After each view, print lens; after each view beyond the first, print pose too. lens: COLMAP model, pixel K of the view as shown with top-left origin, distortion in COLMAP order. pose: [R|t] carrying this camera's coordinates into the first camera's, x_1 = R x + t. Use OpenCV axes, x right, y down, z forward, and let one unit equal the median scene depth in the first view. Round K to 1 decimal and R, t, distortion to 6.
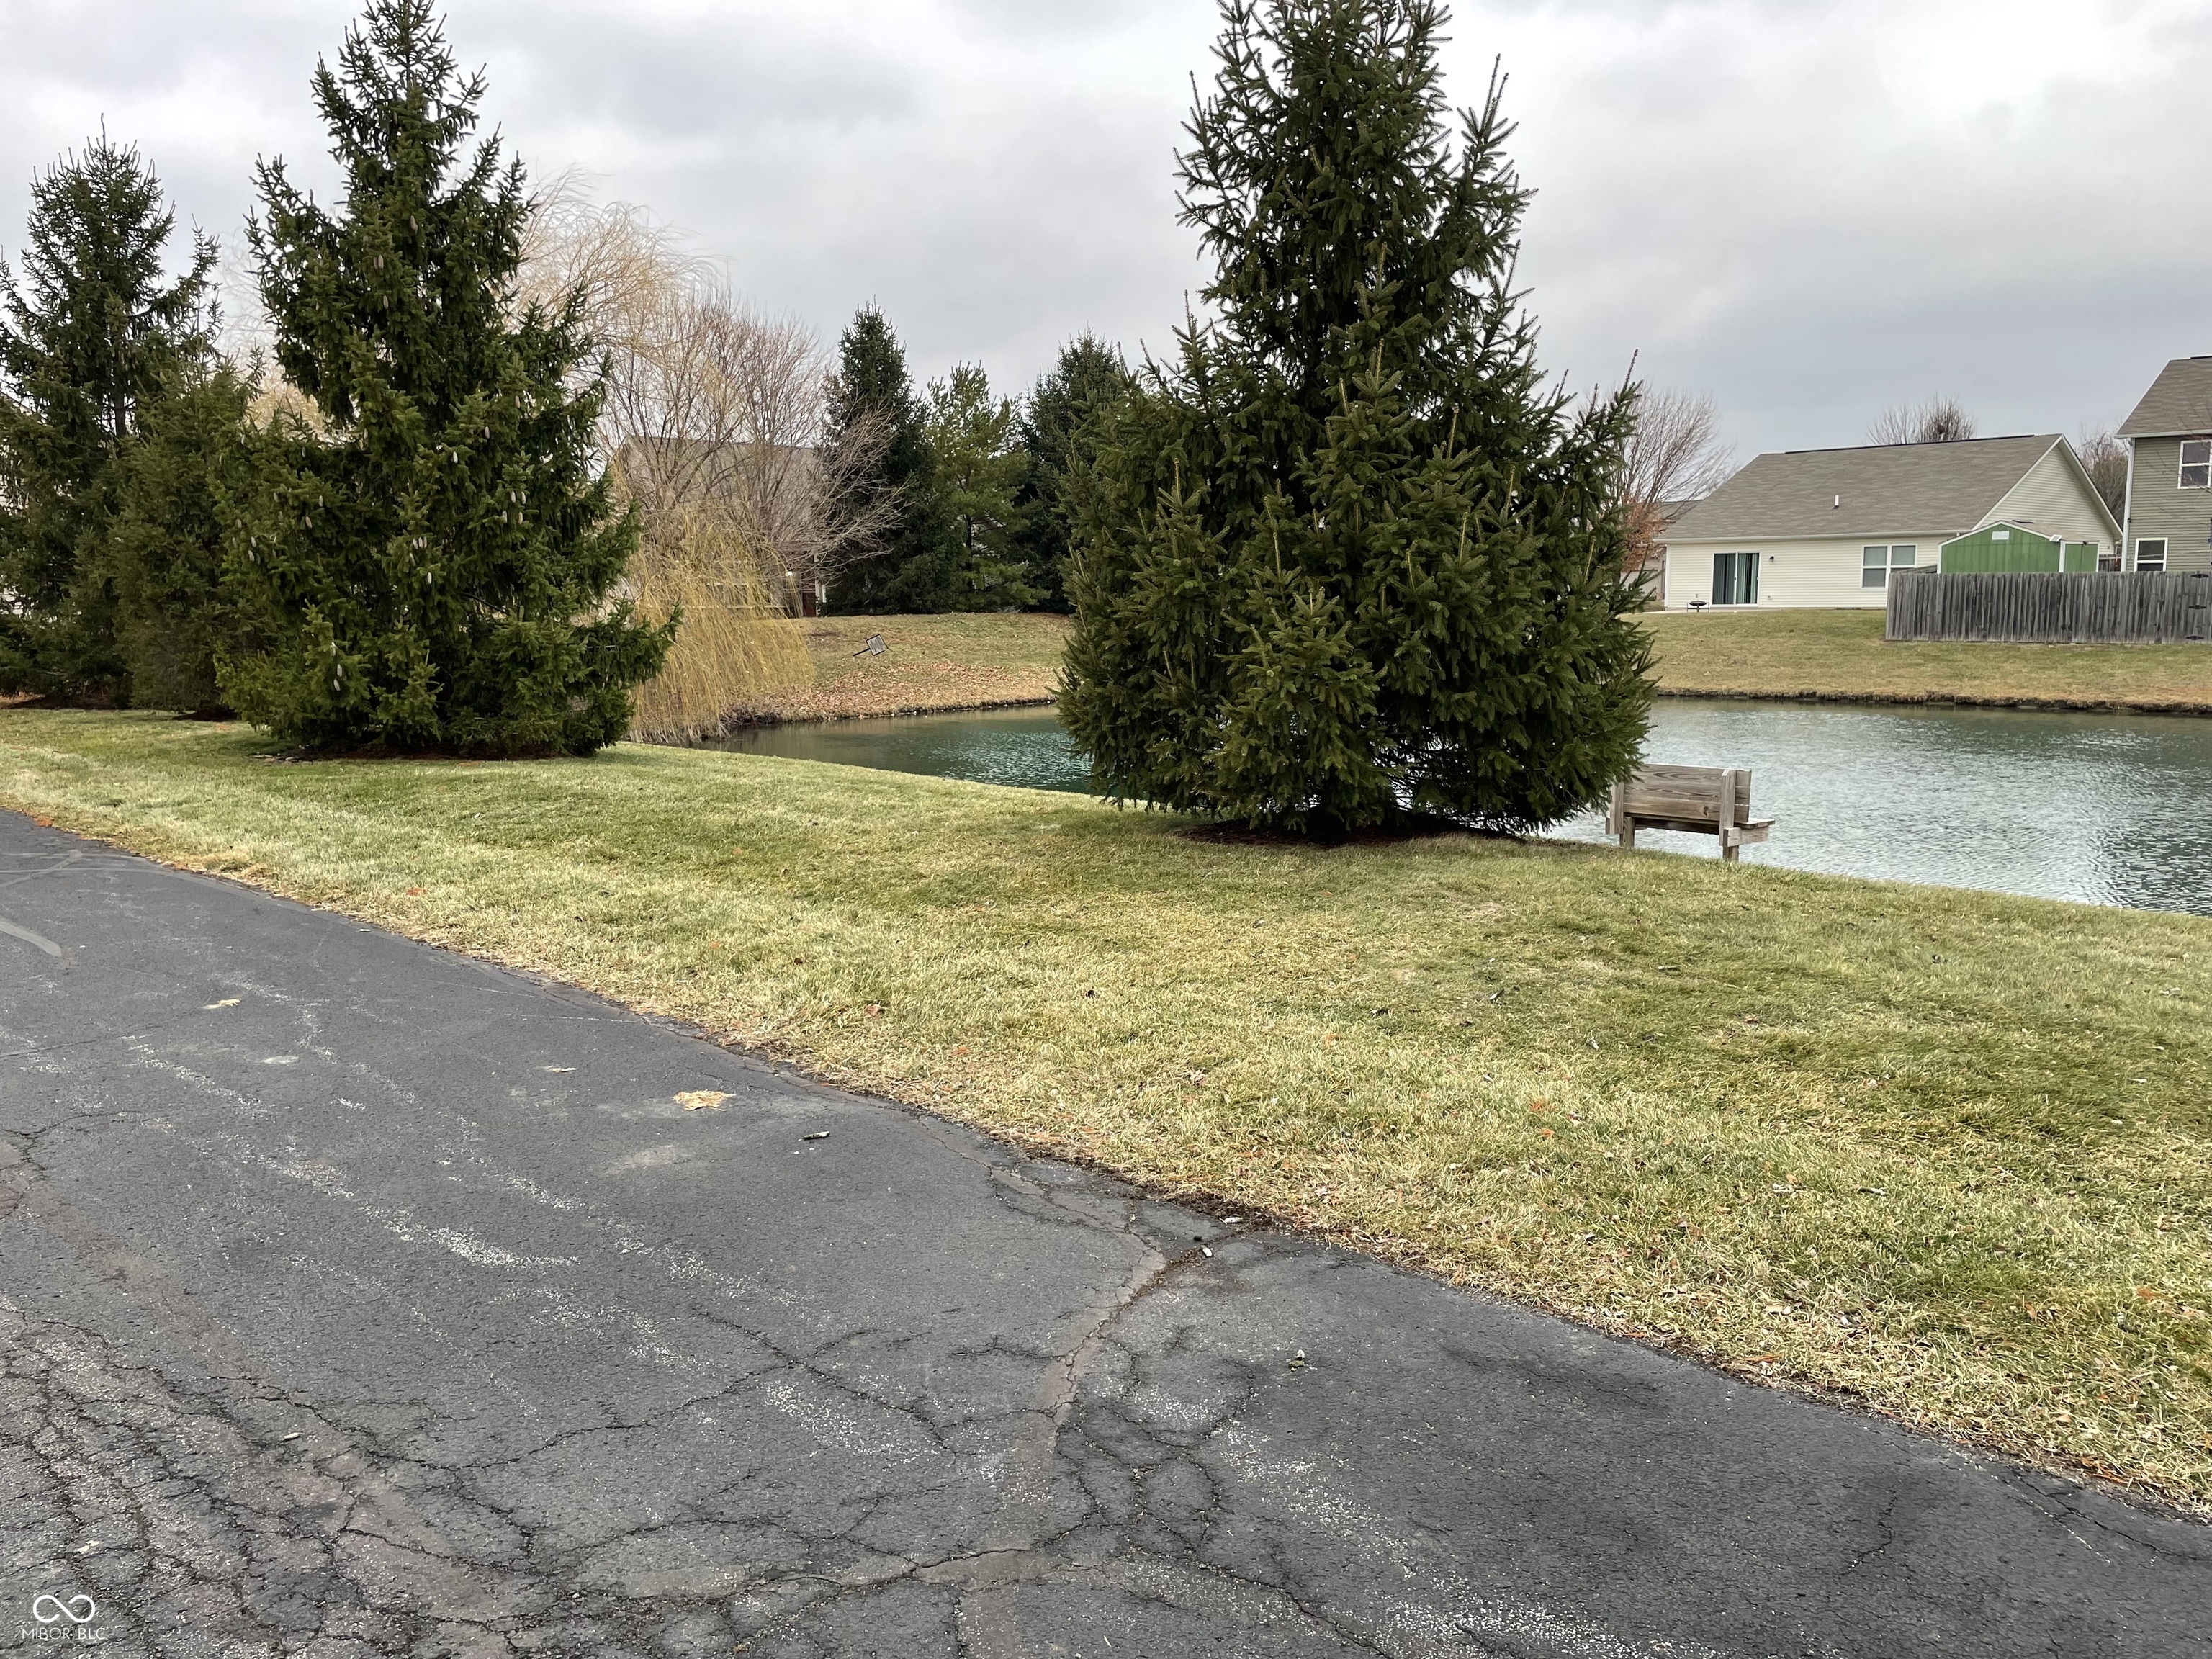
lens RADIAL K [[1667.8, 0, 1108.7], [0, 1667.8, 822.4], [0, 0, 1]] dist [0.064128, -0.088958]
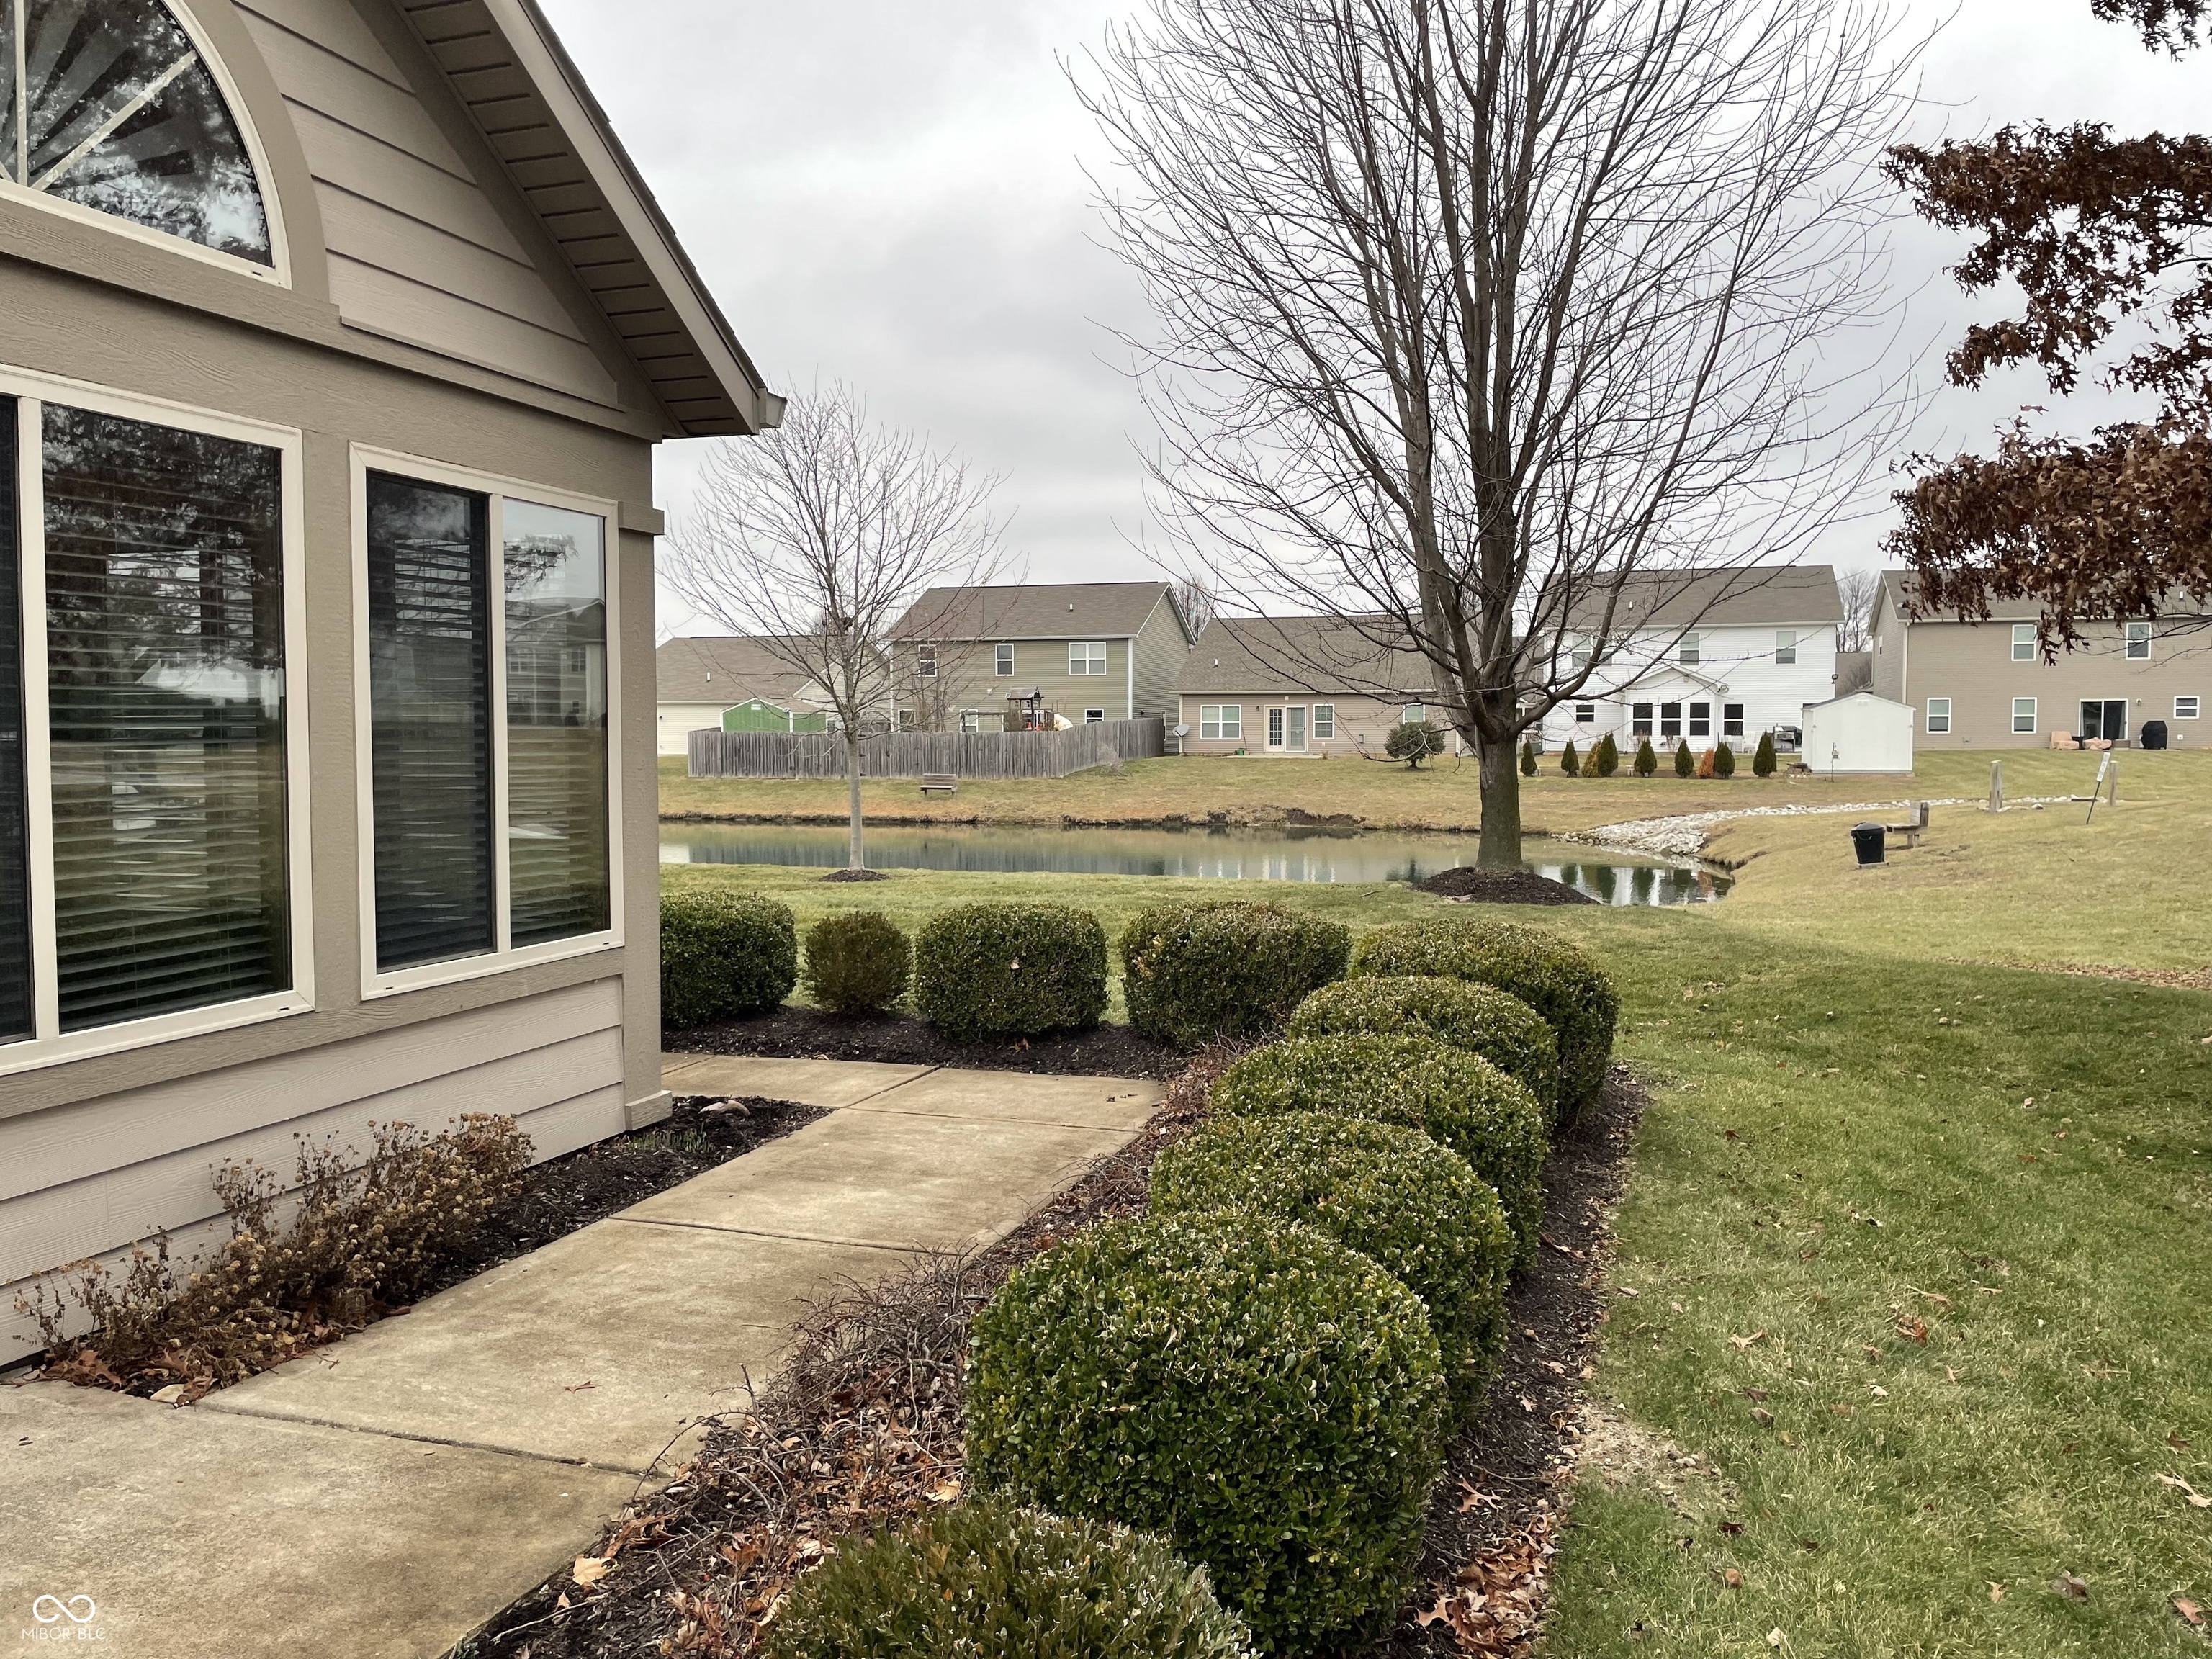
lens RADIAL K [[1667.8, 0, 1117.9], [0, 1667.8, 823.6], [0, 0, 1]] dist [0.064128, -0.088958]
pose [[0.883002, -0.013471, 0.469176, 0.223693], [0.053017, 0.996053, -0.071181, 0.100967], [-0.466366, 0.087727, 0.880231, -0.815121]]
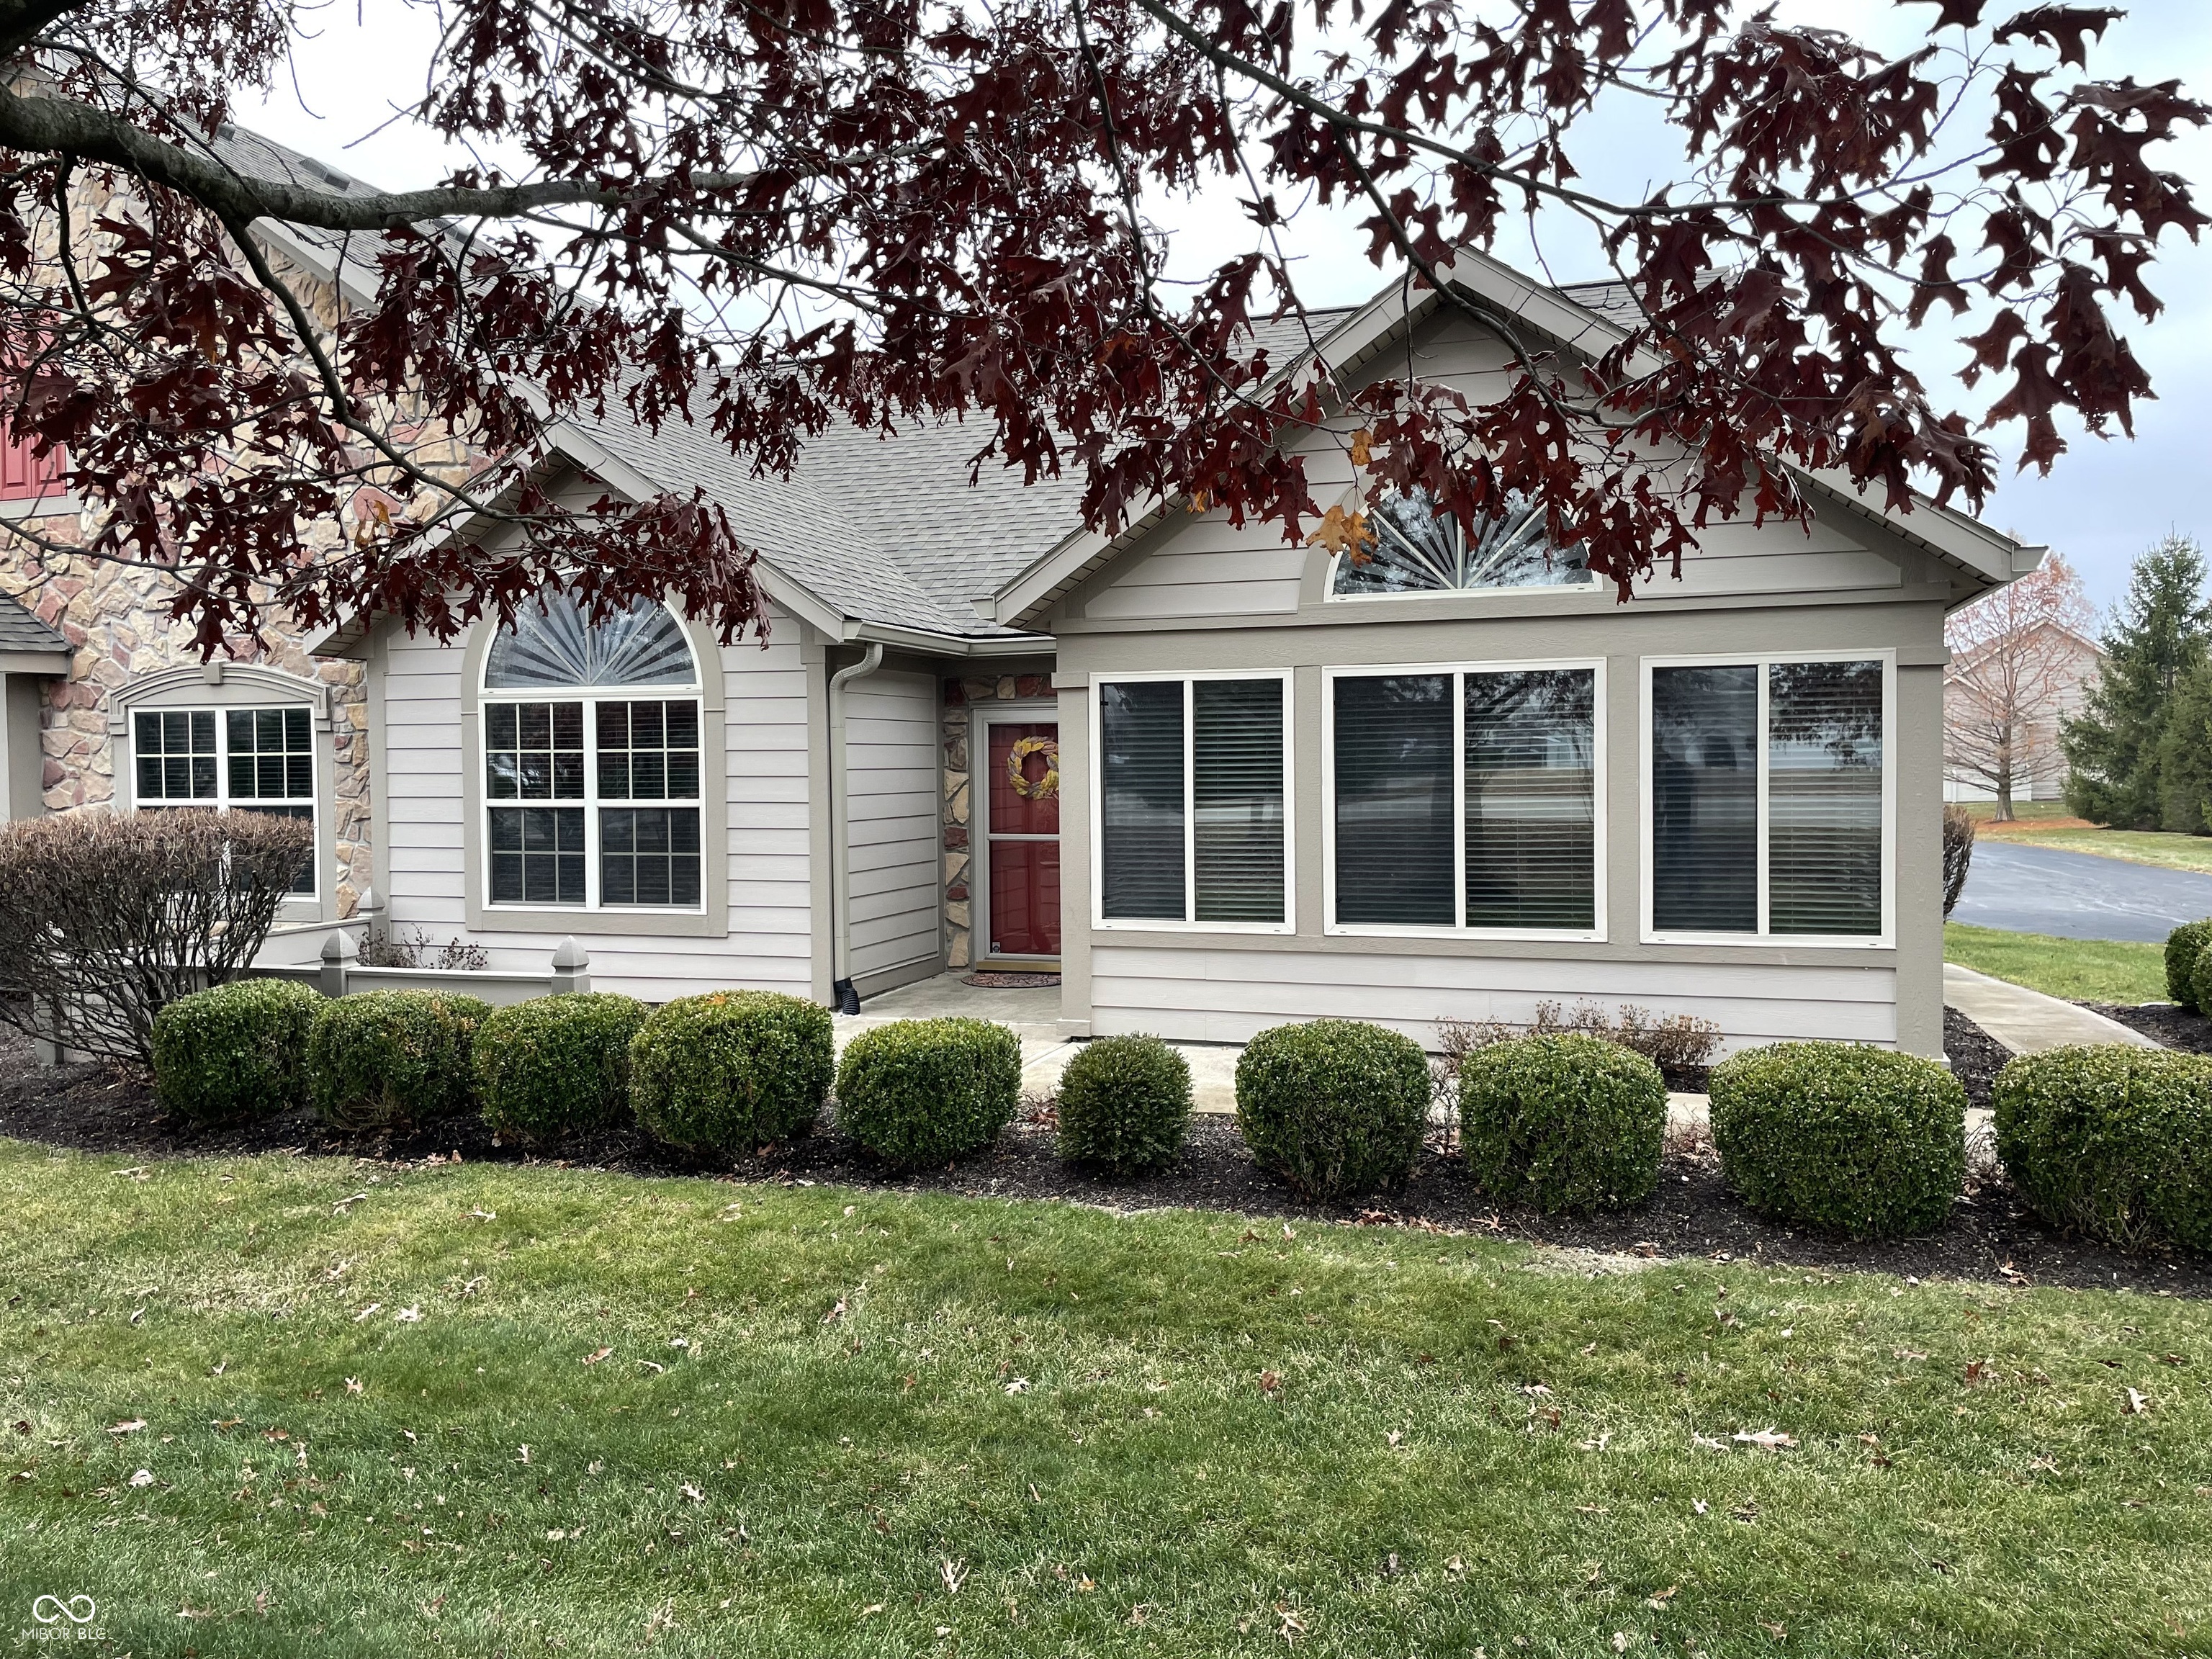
lens RADIAL K [[1667.8, 0, 1118.5], [0, 1667.8, 809.8], [0, 0, 1]] dist [0.064128, -0.088958]
pose [[0.477222, 0.025773, -0.878405, 0.500008], [-0.114787, 0.992834, -0.033231, 0.099107], [0.871254, 0.116688, 0.476761, -0.882214]]
